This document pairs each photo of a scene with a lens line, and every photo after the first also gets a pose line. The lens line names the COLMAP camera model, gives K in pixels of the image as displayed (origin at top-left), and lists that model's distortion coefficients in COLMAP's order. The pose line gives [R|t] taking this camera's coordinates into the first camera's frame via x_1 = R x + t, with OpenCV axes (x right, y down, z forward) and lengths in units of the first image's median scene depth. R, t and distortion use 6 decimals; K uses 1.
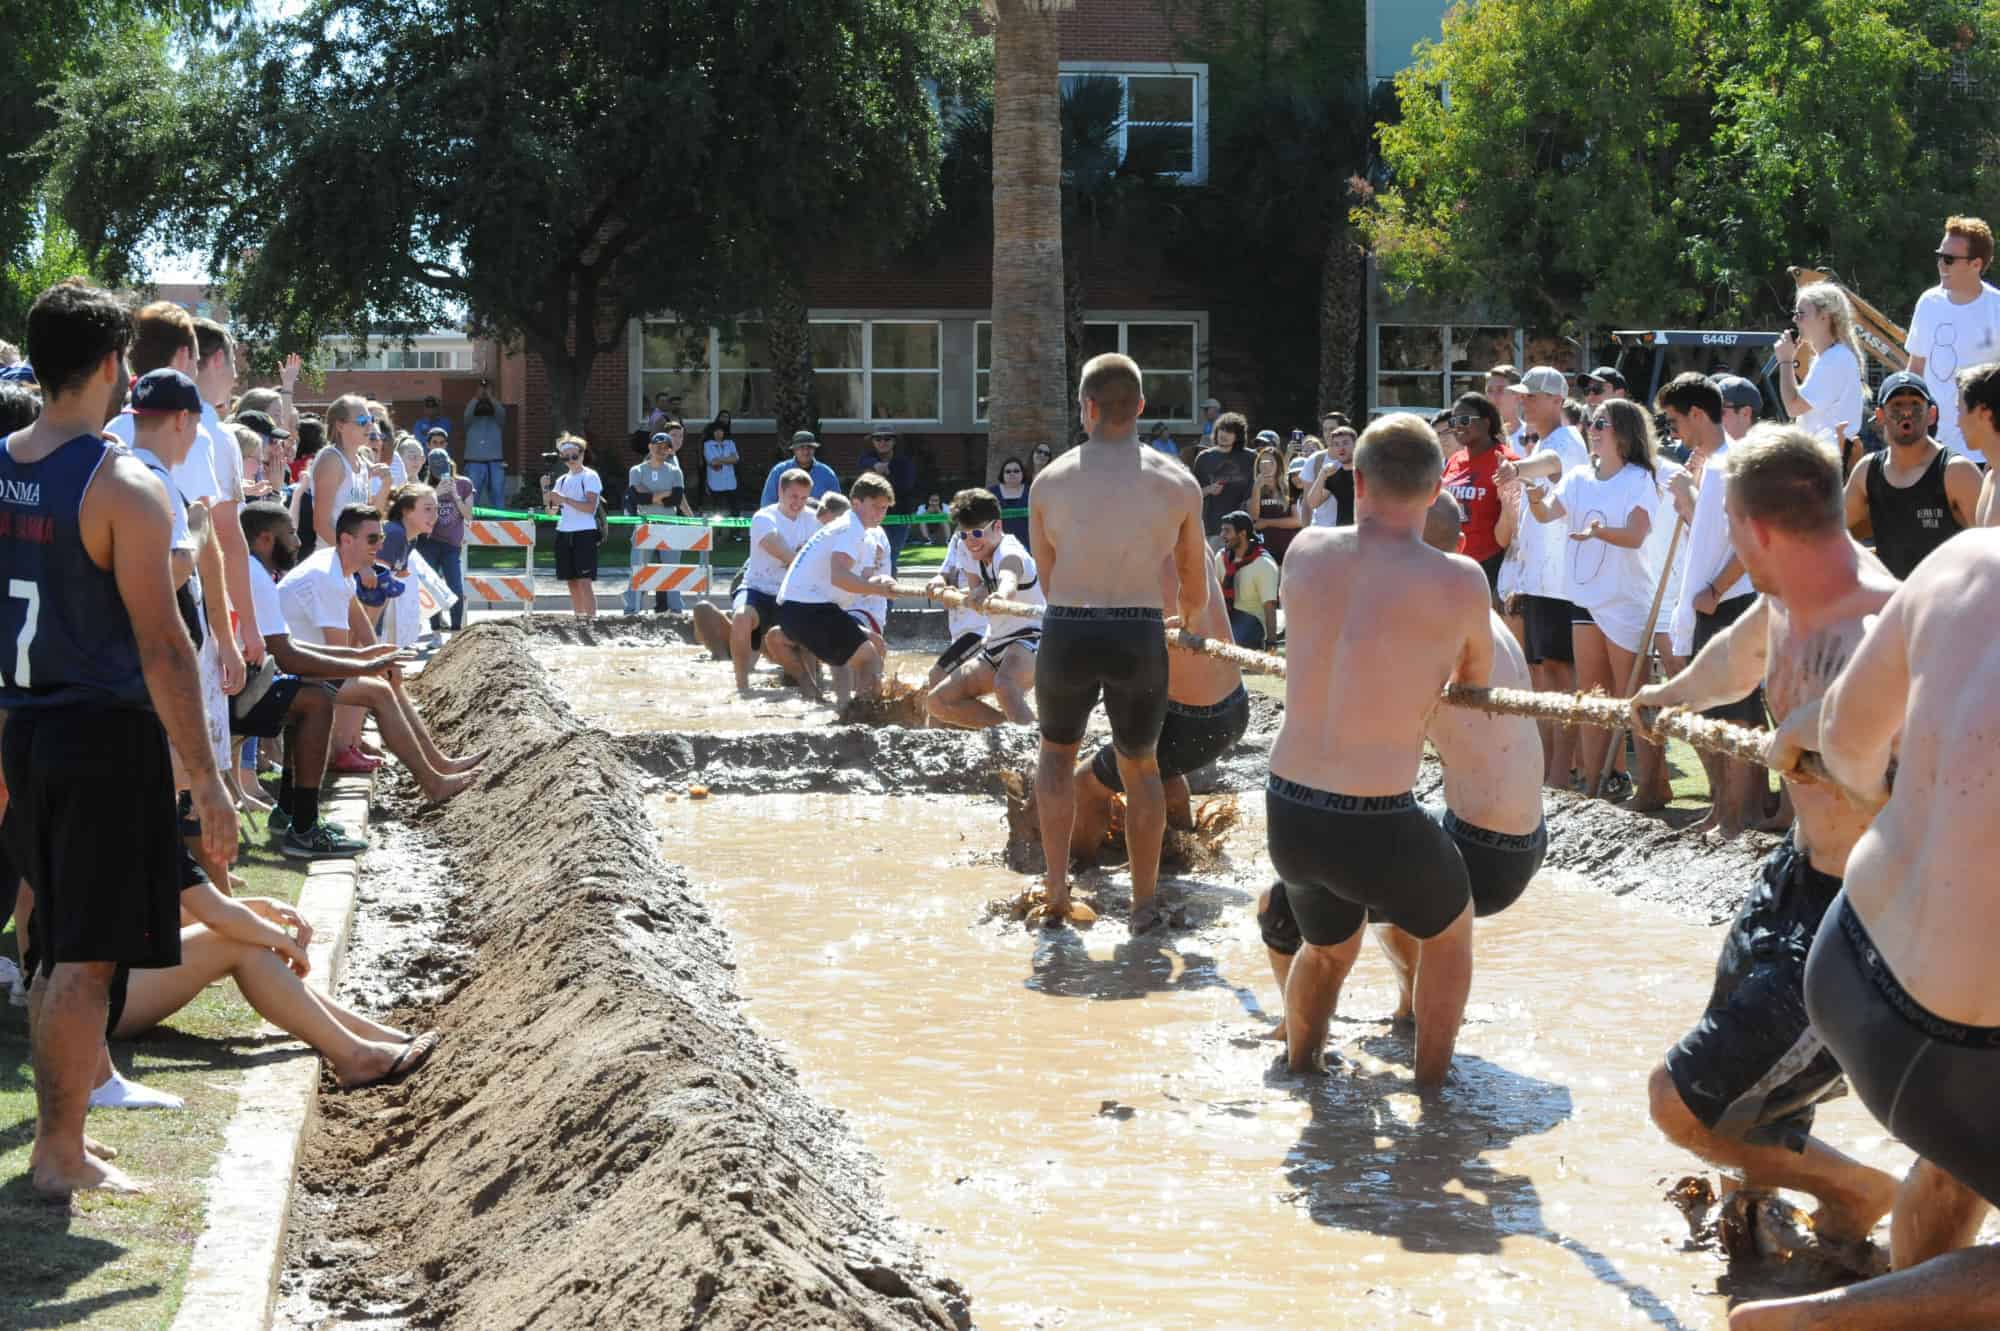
lens RADIAL K [[4292.9, 0, 1000.0], [0, 4292.9, 665.5], [0, 0, 1]] dist [-0.408263, 0.328573]
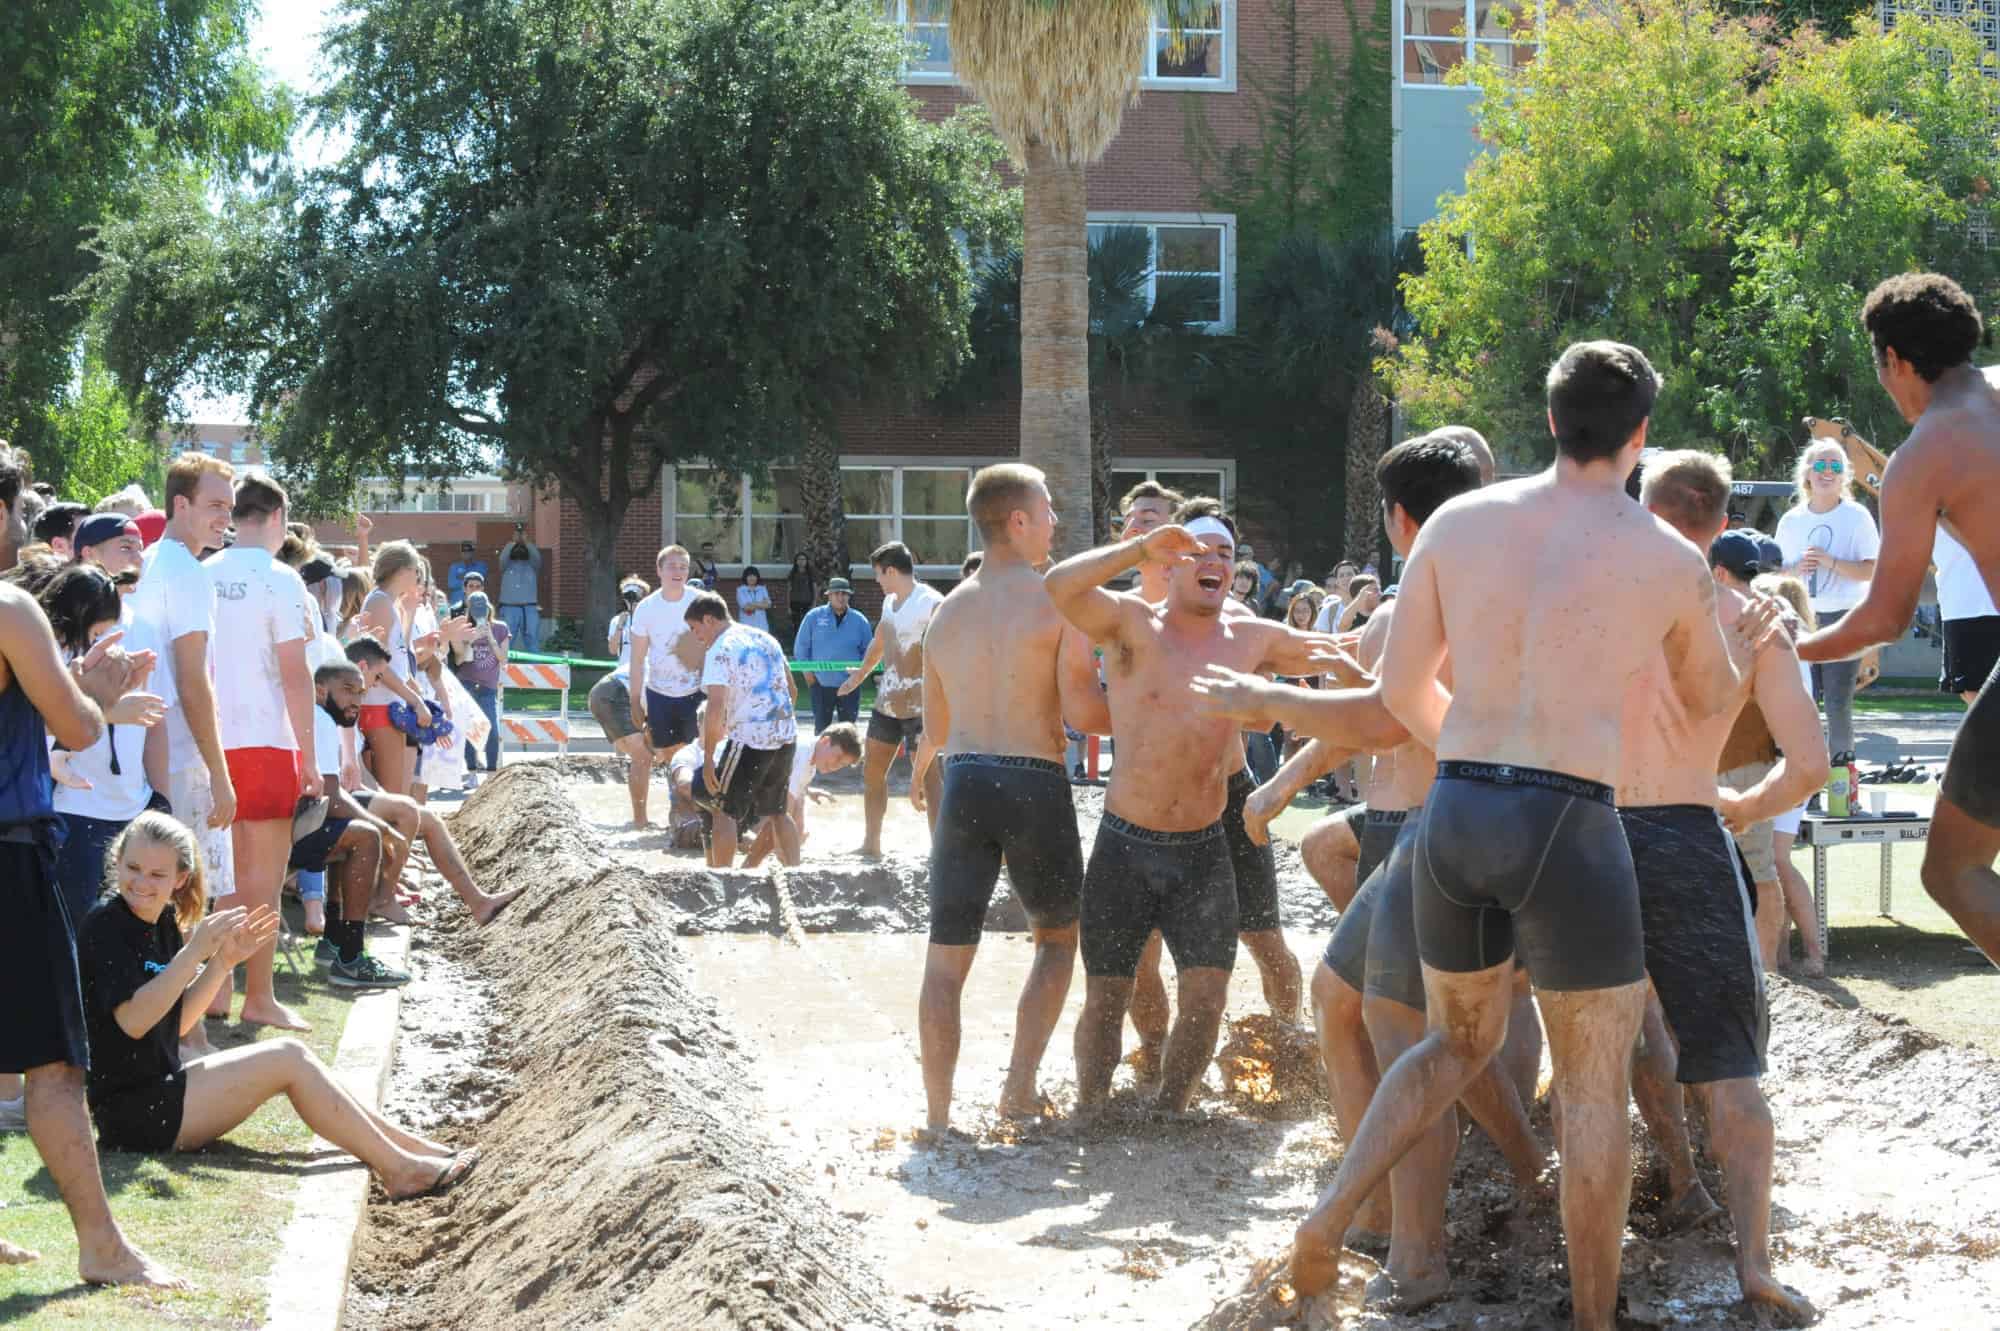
lens RADIAL K [[4292.9, 0, 1000.0], [0, 4292.9, 665.5], [0, 0, 1]] dist [-0.408263, 0.328573]
pose [[0.999964, 0.004016, -0.007481, 0.001127], [-0.004266, 0.999424, -0.033663, 0.000273], [0.007341, 0.033694, 0.999405, -0.014798]]
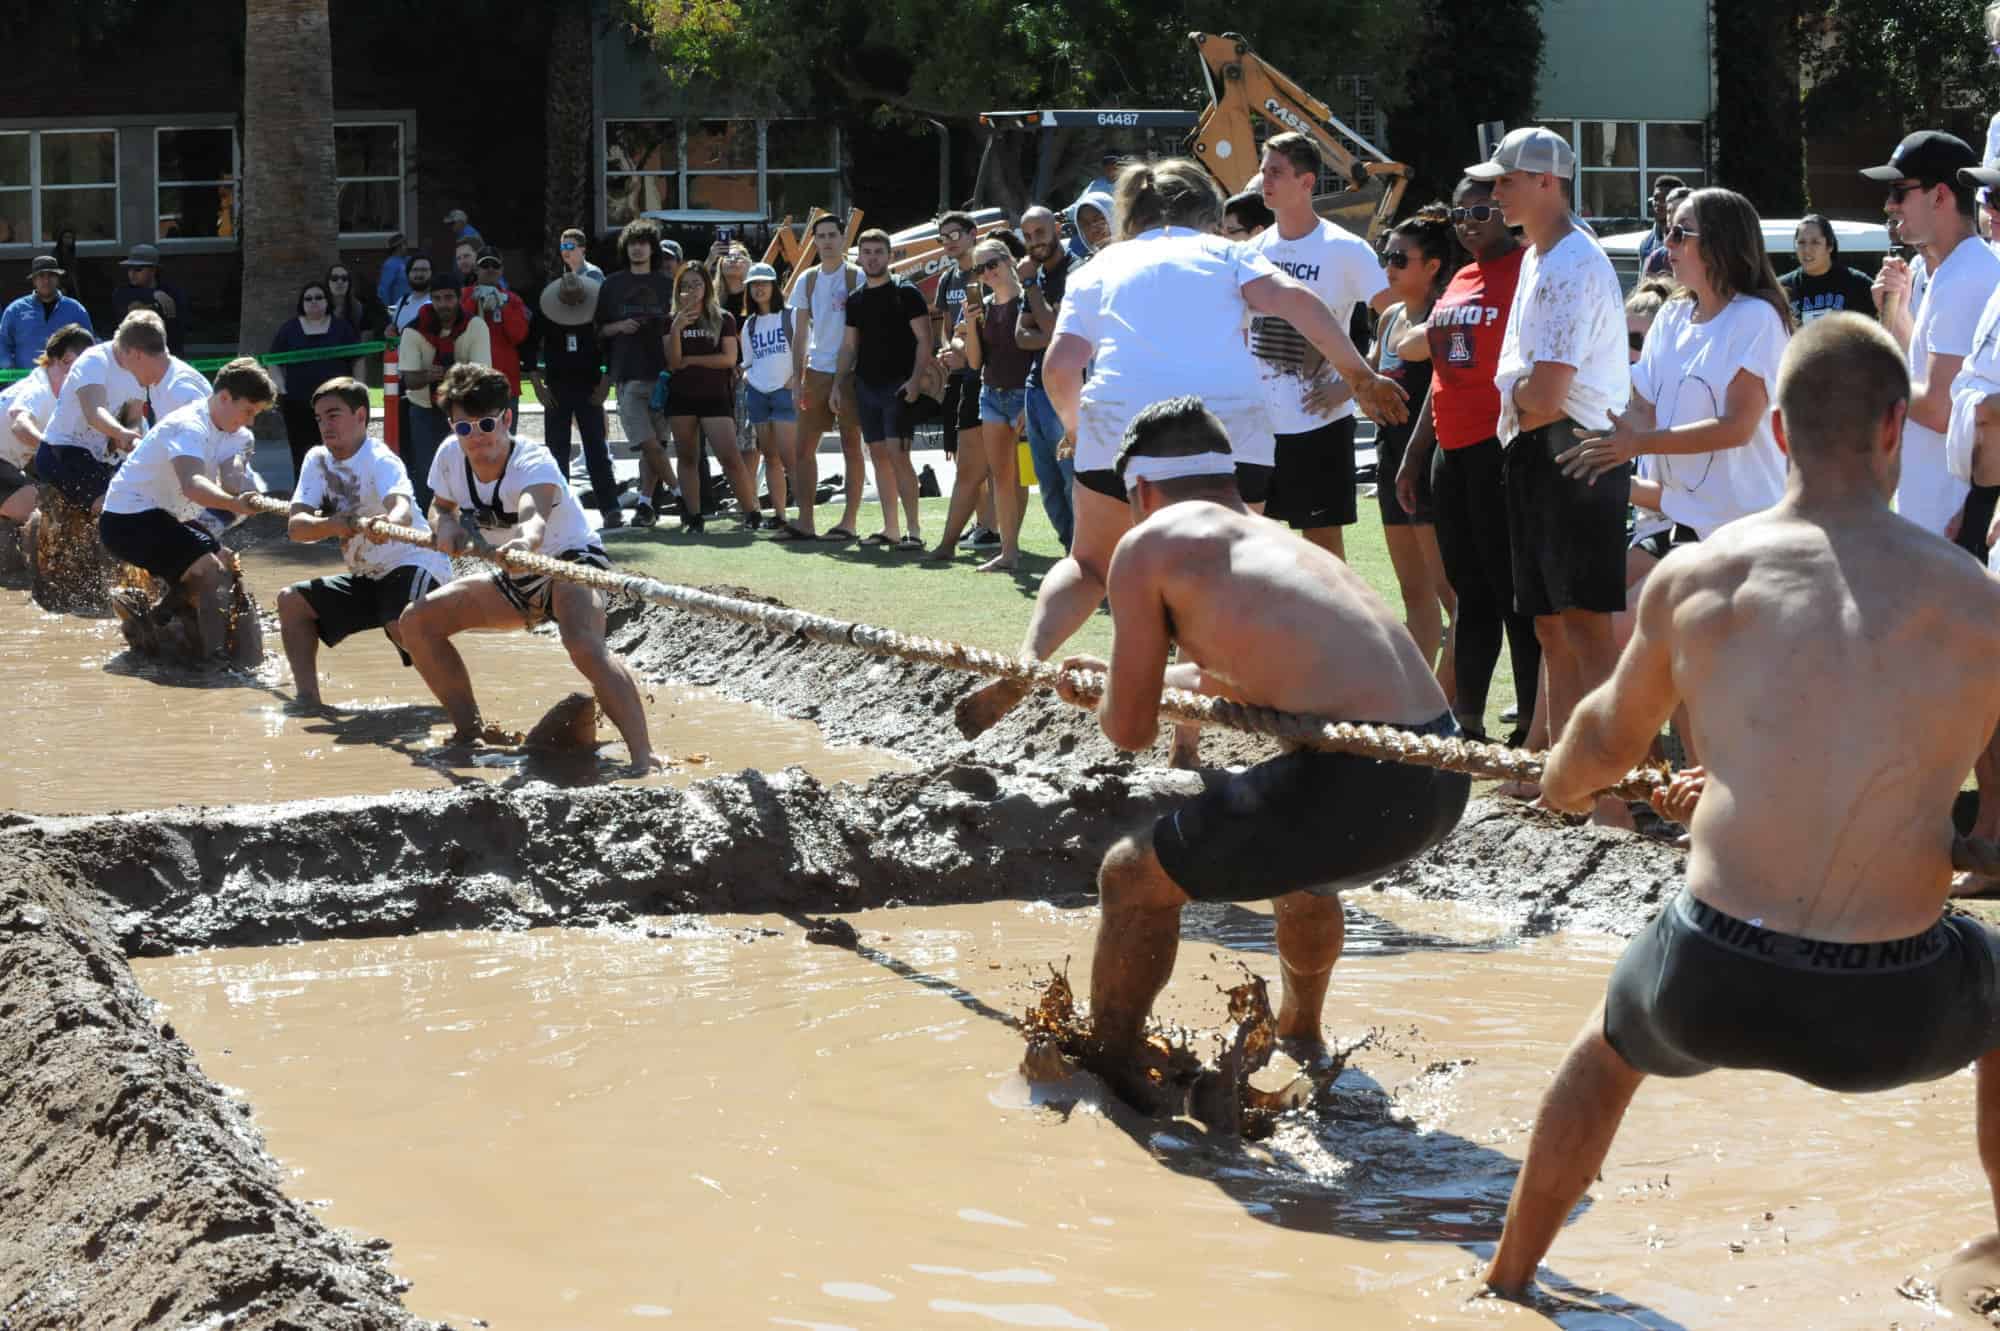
lens RADIAL K [[4157.3, 0, 1000.0], [0, 4157.3, 665.5], [0, 0, 1]] dist [-0.344227, -0.184664]
pose [[0.974711, -0.038030, 0.220209, -0.033342], [0.027388, 0.998314, 0.051179, -0.010615], [-0.221784, -0.043854, 0.974109, 0.186287]]
